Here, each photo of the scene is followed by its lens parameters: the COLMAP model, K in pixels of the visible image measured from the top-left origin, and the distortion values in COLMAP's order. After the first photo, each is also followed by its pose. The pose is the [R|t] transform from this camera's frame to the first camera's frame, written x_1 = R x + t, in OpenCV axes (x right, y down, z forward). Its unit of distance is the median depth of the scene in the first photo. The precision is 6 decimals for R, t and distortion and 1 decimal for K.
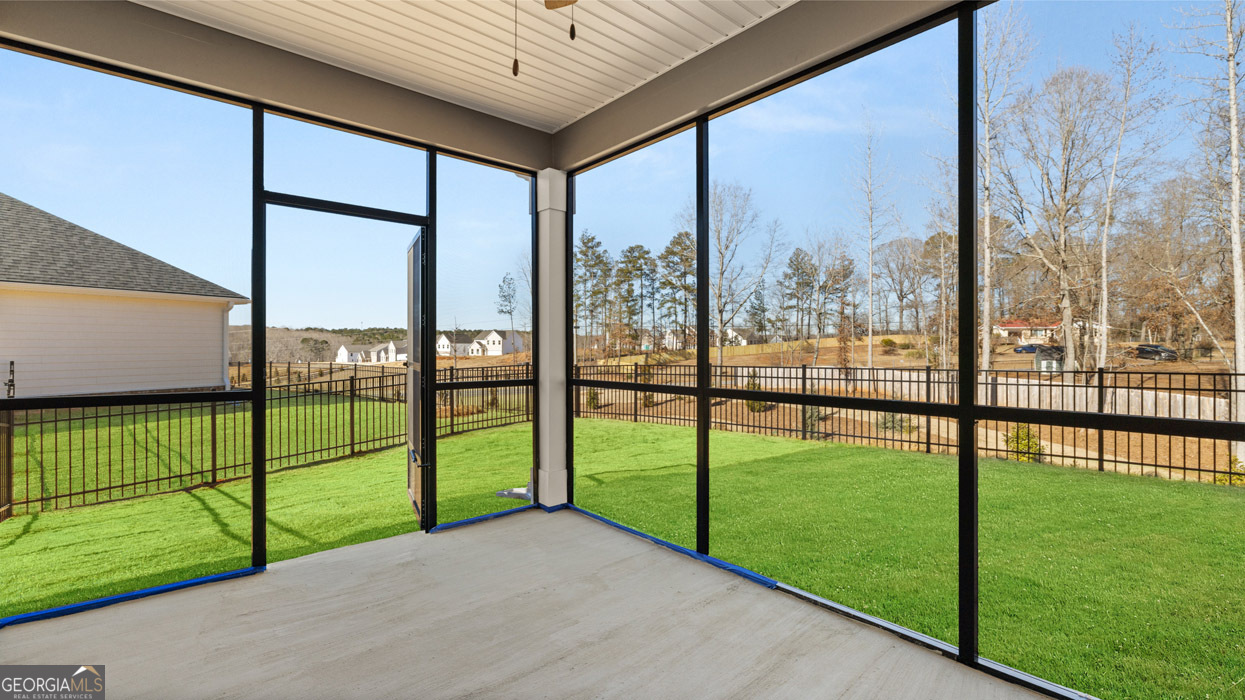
lens RADIAL K [[521.7, 0, 620.9], [0, 521.7, 346.5], [0, 0, 1]] dist [-0.001087, 0.000093]
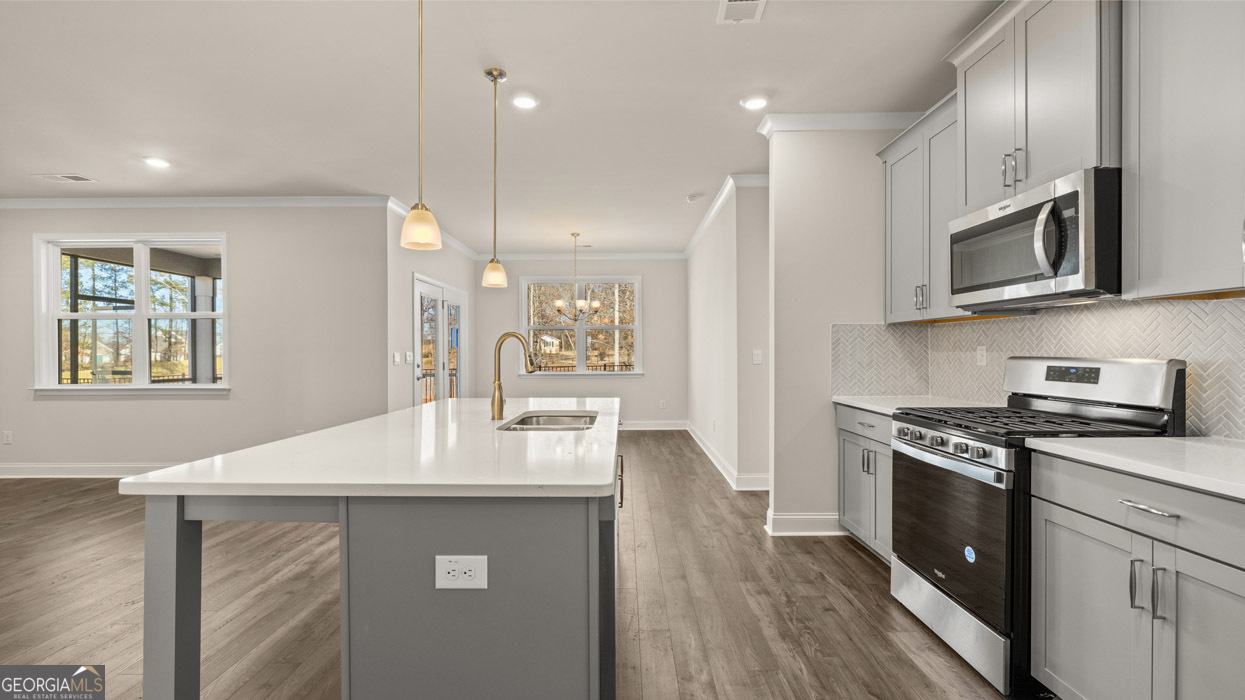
lens RADIAL K [[526.8, 0, 623.4], [0, 526.8, 358.7], [0, 0, 1]] dist [-0.000822, 0.000300]
pose [[0.660795, -0.012018, 0.750470, -0.027078], [0.007230, 0.999927, 0.009647, -0.000816], [-0.750532, -0.000949, 0.660834, -0.073549]]
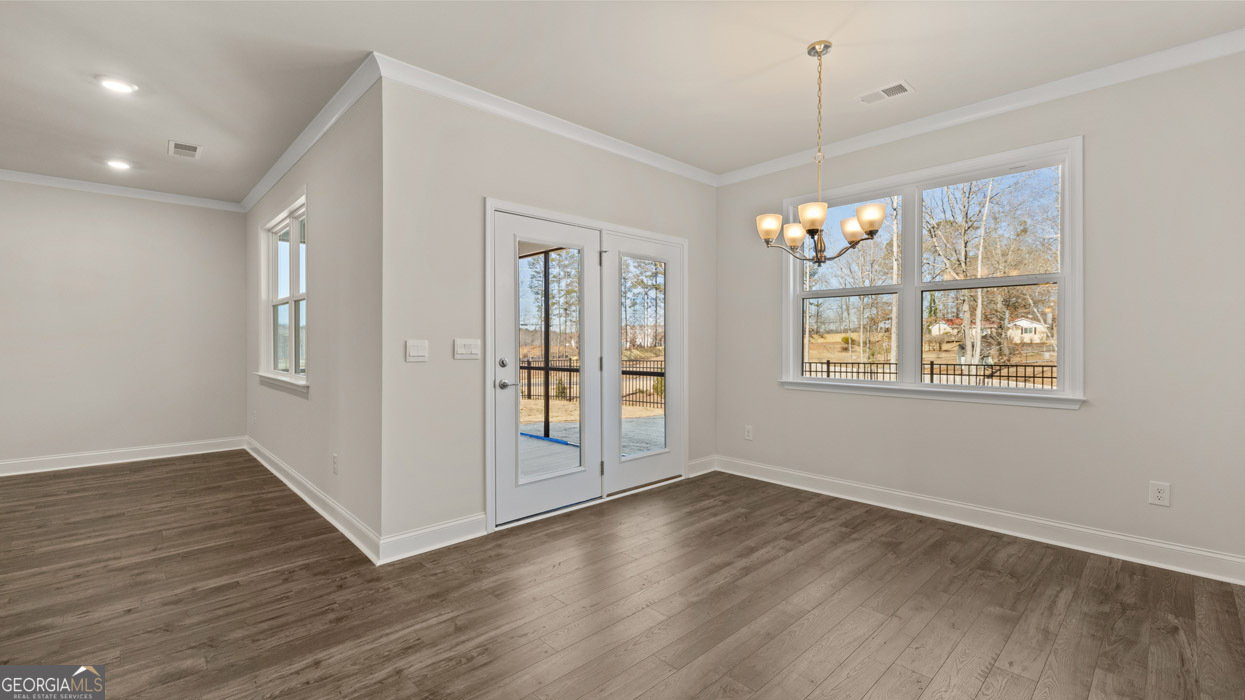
lens RADIAL K [[521.7, 0, 620.9], [0, 521.7, 346.5], [0, 0, 1]] dist [-0.001087, 0.000093]
pose [[0.999216, 0.000470, 0.039595, 0.013885], [-0.000733, 0.999978, 0.006639, -0.000964], [-0.039591, -0.006663, 0.999194, -0.047524]]
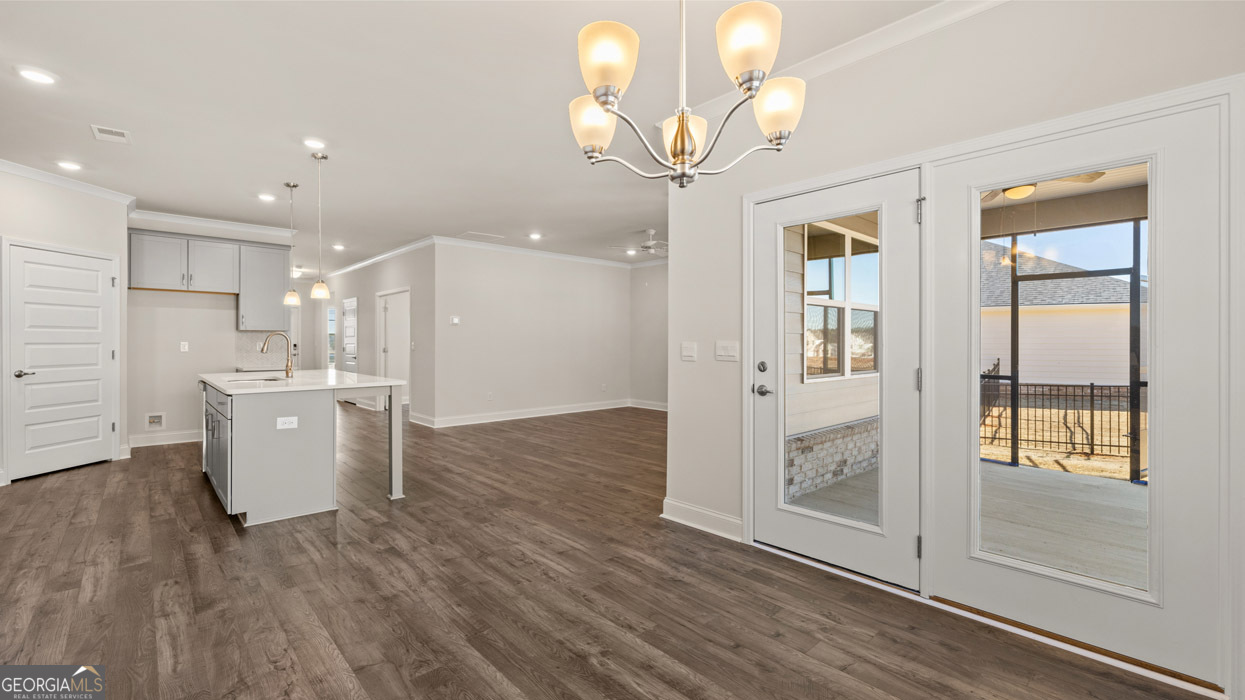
lens RADIAL K [[526.8, 0, 623.4], [0, 526.8, 358.7], [0, 0, 1]] dist [-0.000822, 0.000300]
pose [[0.031288, 0.030192, -0.999054, 0.042020], [-0.004005, 0.999539, 0.030081, -0.001053], [0.999502, 0.003060, 0.031395, -0.018795]]
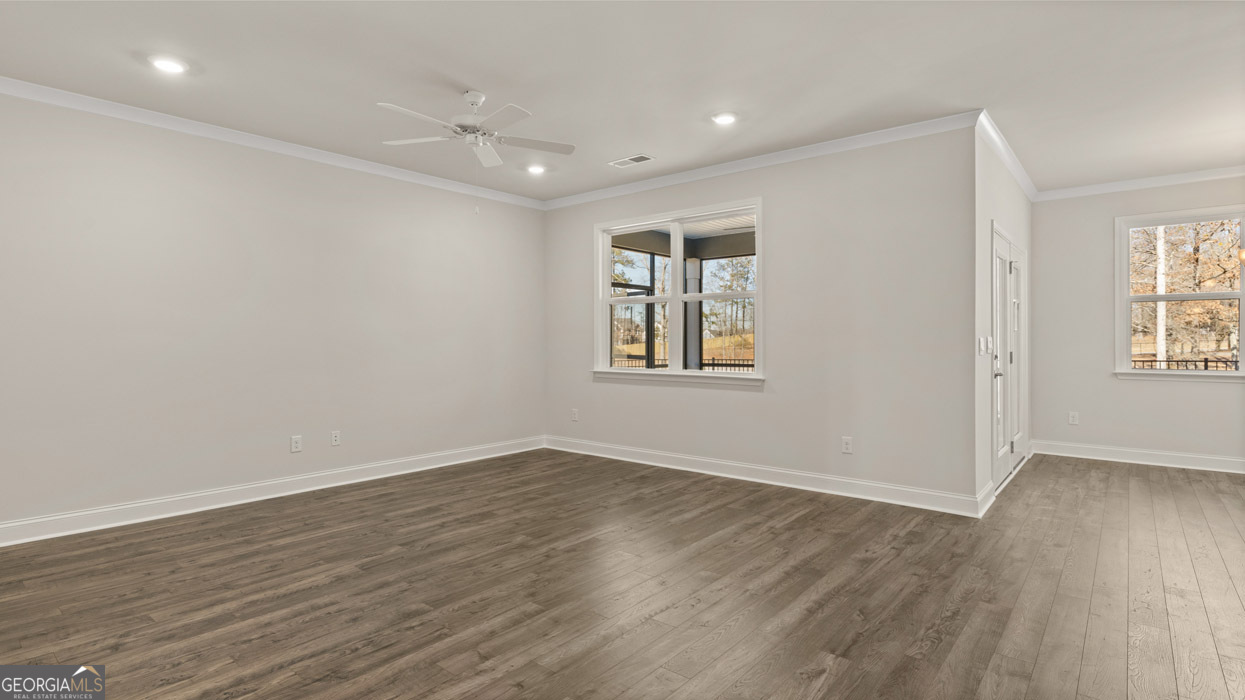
lens RADIAL K [[613.0, 0, 617.7], [0, 613.0, 338.2], [0, 0, 1]] dist [-0.001703, -0.000719]
pose [[0.987878, -0.000565, 0.155233, -0.034973], [0.001466, 0.999983, -0.005688, -0.000798], [-0.155227, 0.005847, 0.987861, -0.056991]]
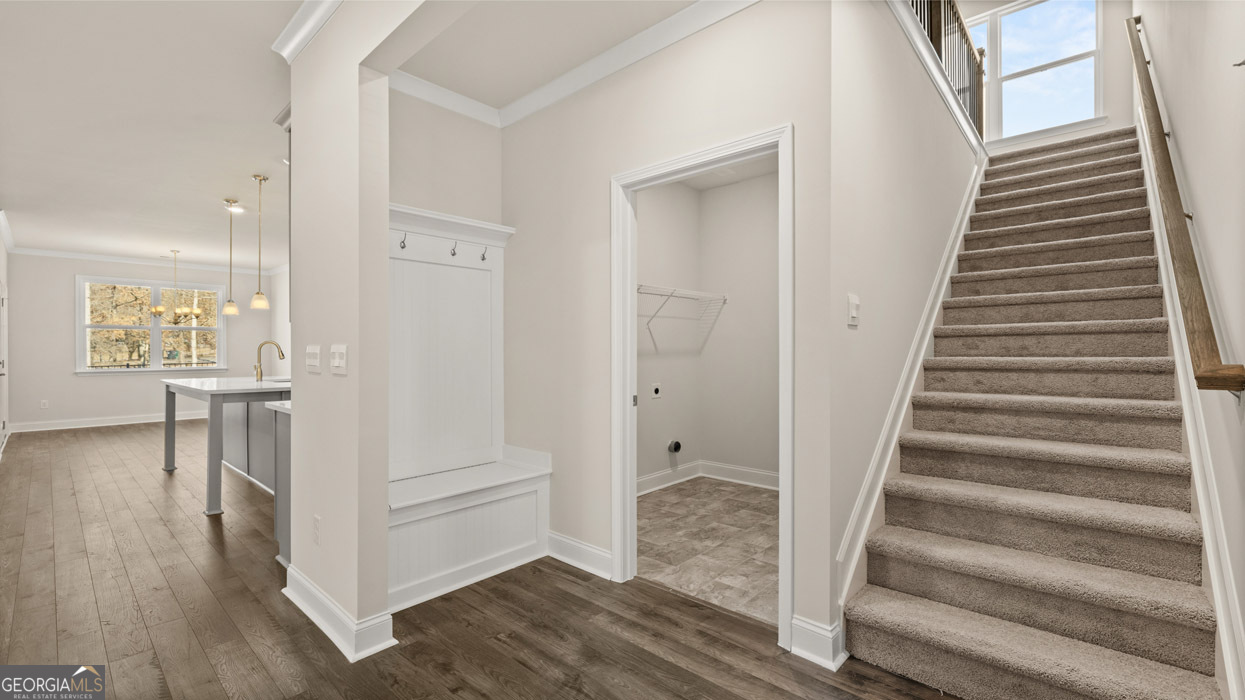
lens RADIAL K [[521.7, 0, 620.9], [0, 521.7, 346.5], [0, 0, 1]] dist [-0.001087, 0.000093]
pose [[-0.117467, 0.002756, 0.993073, -0.073431], [0.009368, 0.999955, -0.001667, -0.000815], [-0.993033, 0.009107, -0.117487, -0.083778]]
